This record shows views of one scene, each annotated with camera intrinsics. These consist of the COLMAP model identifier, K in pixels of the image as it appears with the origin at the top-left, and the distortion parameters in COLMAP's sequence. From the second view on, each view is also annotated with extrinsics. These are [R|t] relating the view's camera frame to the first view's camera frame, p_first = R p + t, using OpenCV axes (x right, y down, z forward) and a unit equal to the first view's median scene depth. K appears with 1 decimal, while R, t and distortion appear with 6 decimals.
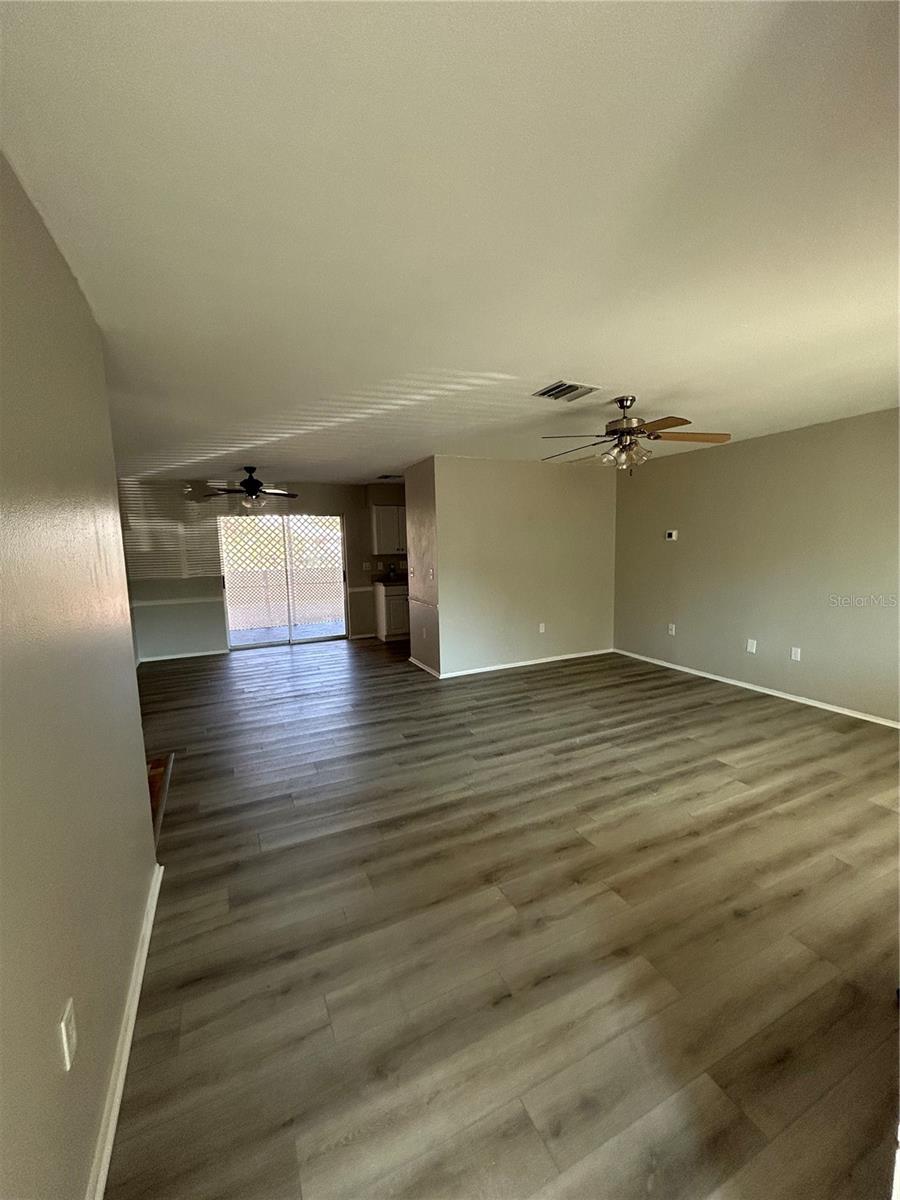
lens RADIAL K [[485.3, 0, 455.5], [0, 485.3, 604.1], [0, 0, 1]] dist [0.000389, -0.000538]
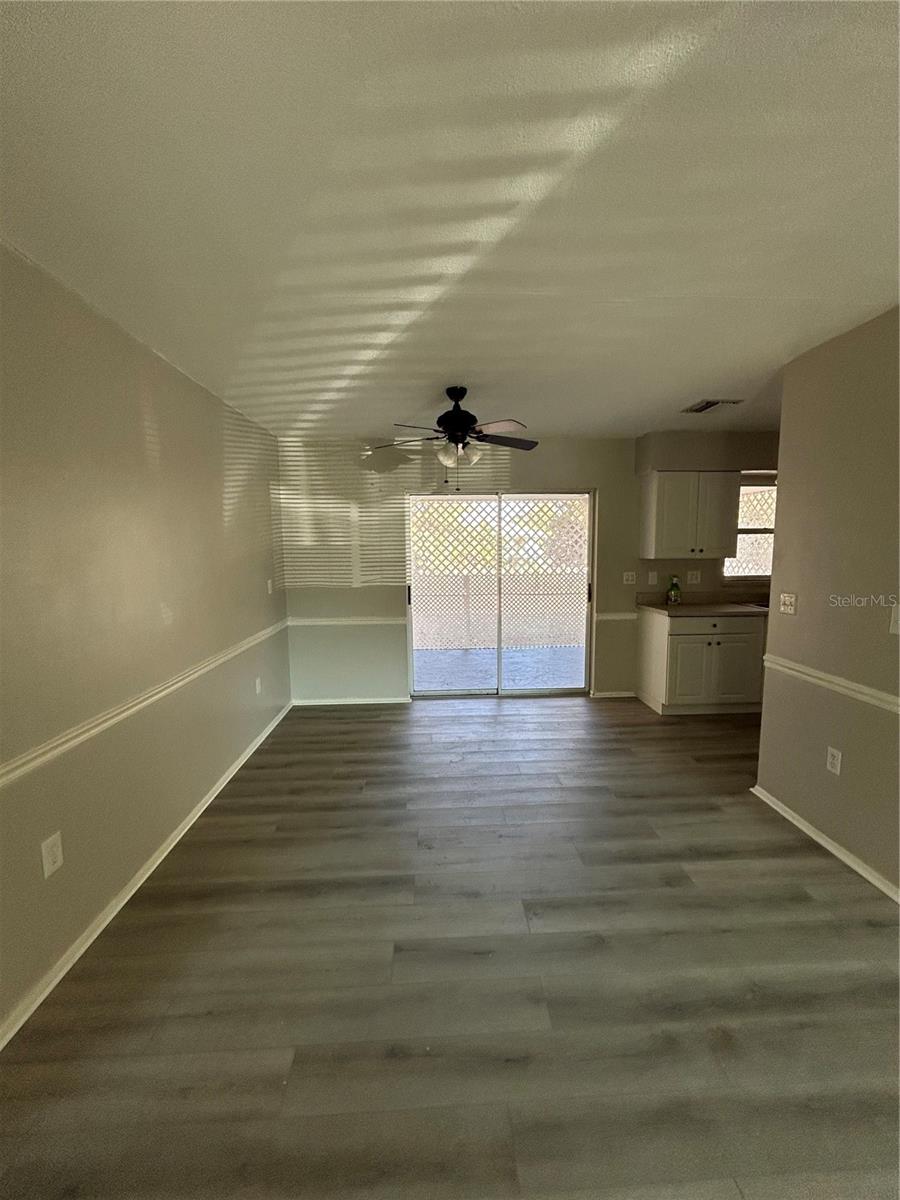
lens RADIAL K [[485.3, 0, 448.7], [0, 485.3, 604.9], [0, 0, 1]] dist [0.000389, -0.000538]
pose [[0.918900, 0.063518, -0.389344, -0.221123], [-0.063603, 0.997895, 0.012687, -0.055937], [0.389330, 0.013105, 0.921005, 0.538354]]
